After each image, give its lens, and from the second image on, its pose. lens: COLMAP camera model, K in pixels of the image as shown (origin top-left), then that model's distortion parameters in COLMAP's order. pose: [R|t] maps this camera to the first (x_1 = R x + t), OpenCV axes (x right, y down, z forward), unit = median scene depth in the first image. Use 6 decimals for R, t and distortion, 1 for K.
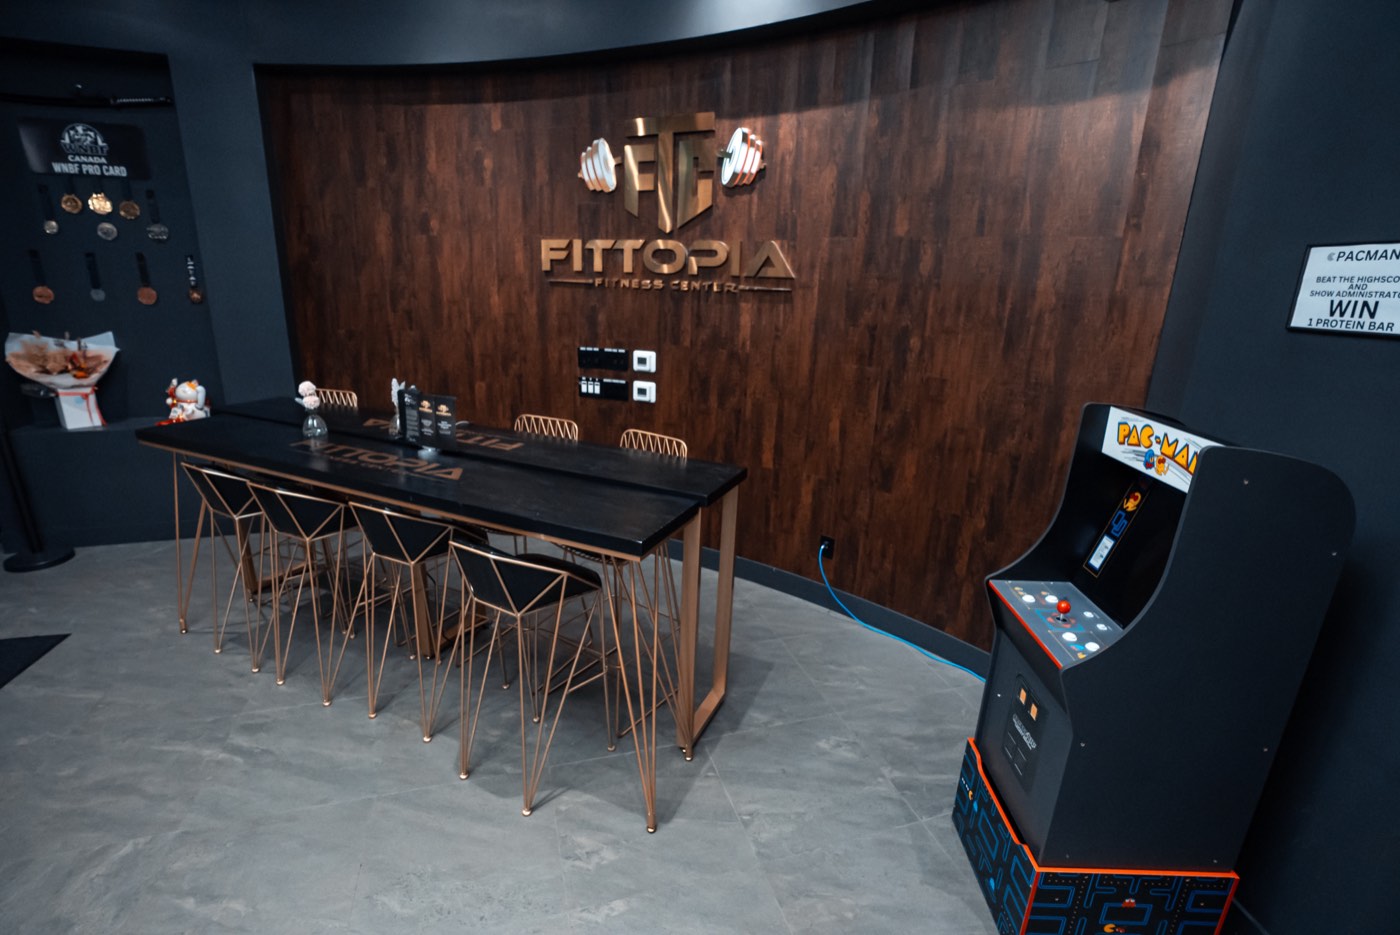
lens RADIAL K [[645.3, 0, 706.1], [0, 645.3, 460.8], [0, 0, 1]] dist [-0.062683, 0.019633]
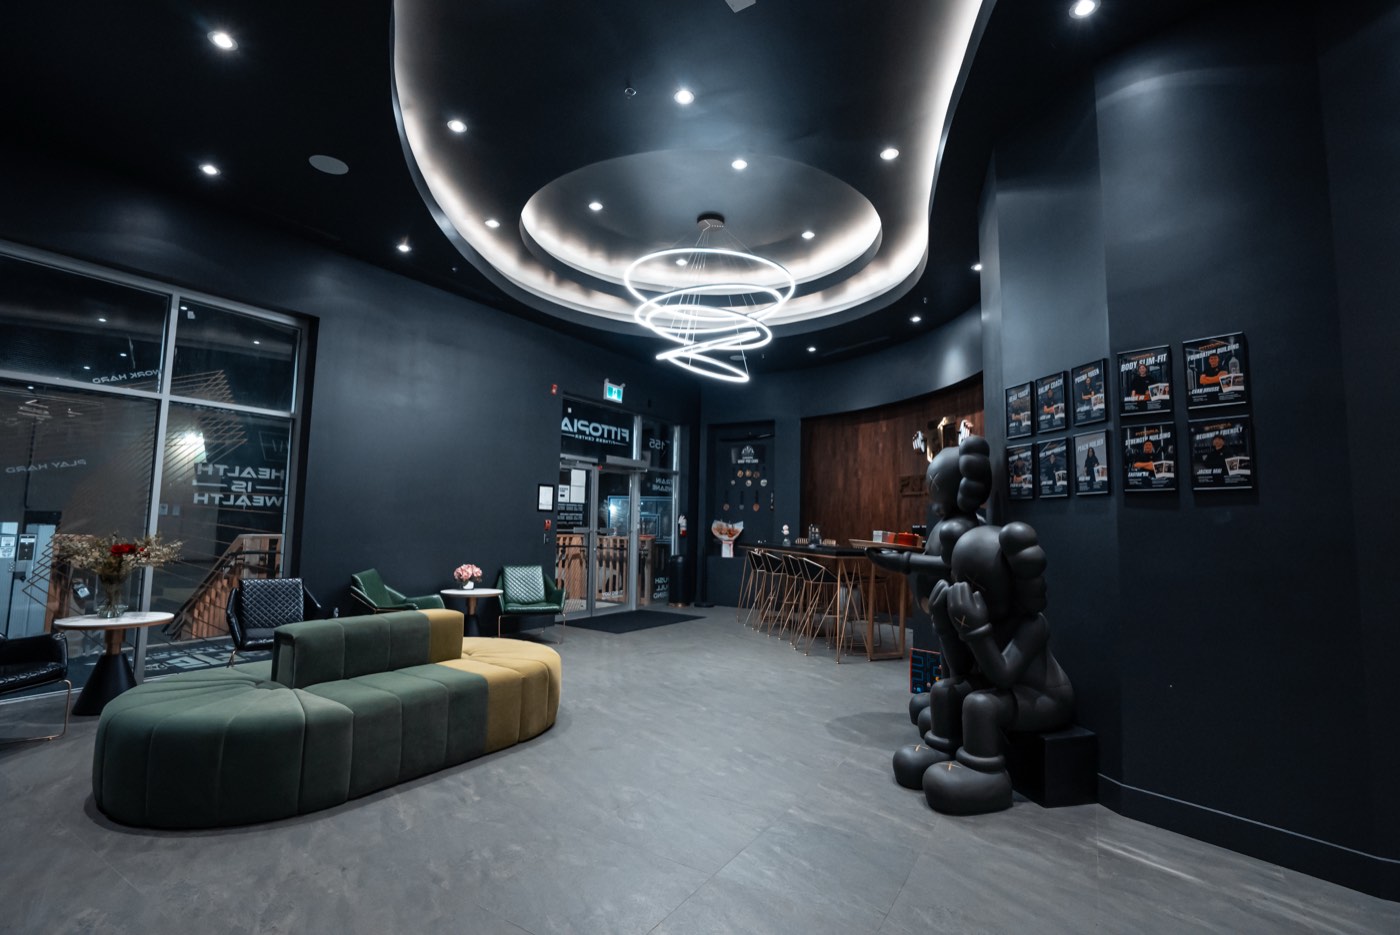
lens RADIAL K [[645.3, 0, 695.4], [0, 645.3, 466.8], [0, 0, 1]] dist [-0.062683, 0.019633]
pose [[0.652187, -0.083081, -0.753491, 0.991009], [-0.215661, 0.932569, -0.289492, 0.422910], [0.726734, 0.351302, 0.590292, -0.837204]]
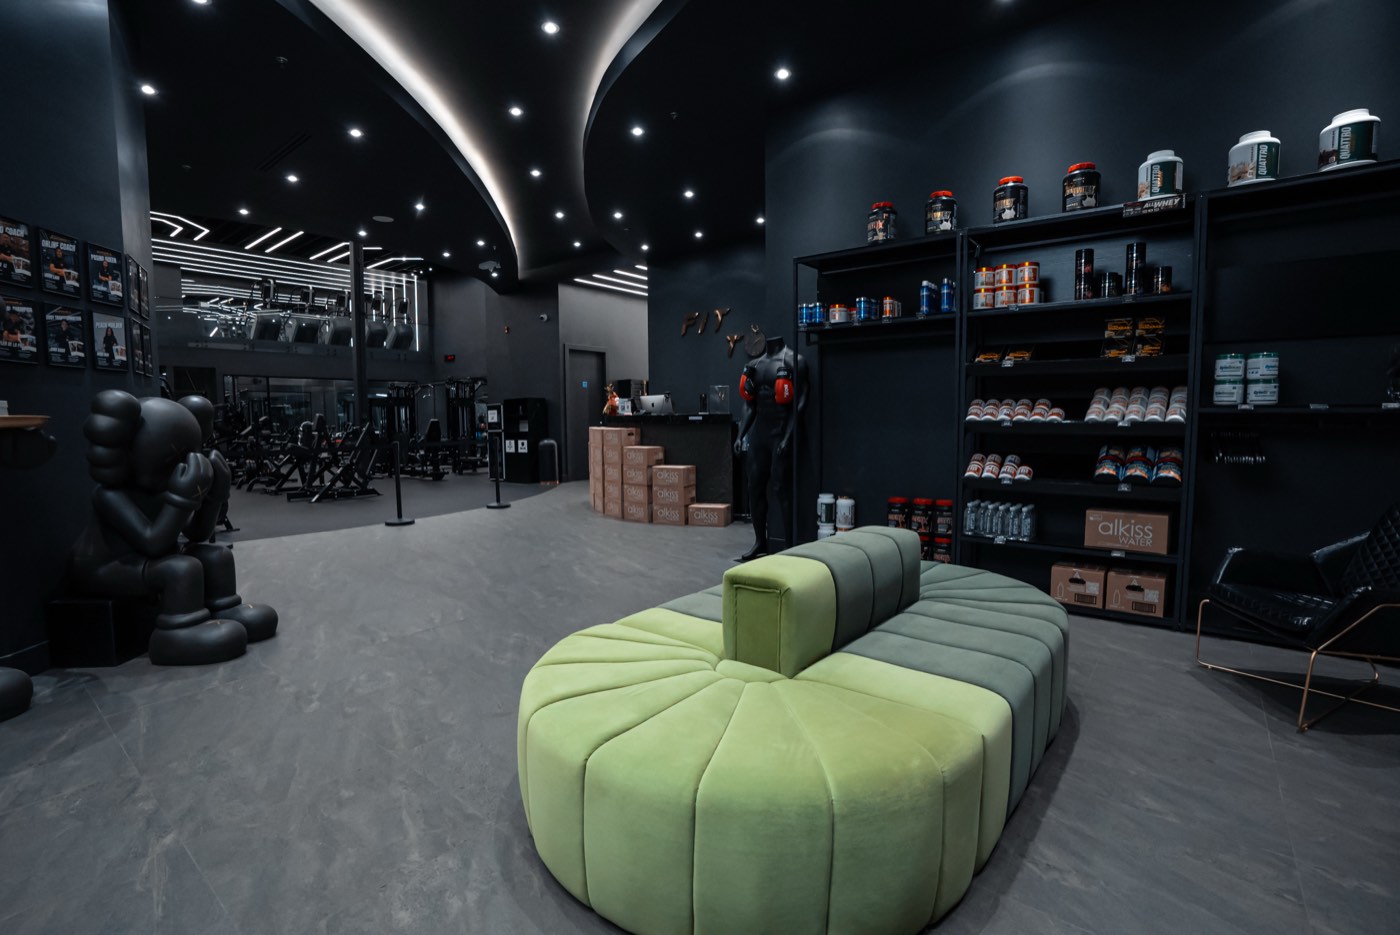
lens RADIAL K [[645.3, 0, 698.0], [0, 645.3, 468.0], [0, 0, 1]] dist [-0.062683, 0.019633]
pose [[-0.556951, -0.087749, 0.825897, -0.528578], [0.226990, 0.940462, 0.252994, 0.203029], [-0.798925, 0.328376, -0.503873, -0.134939]]
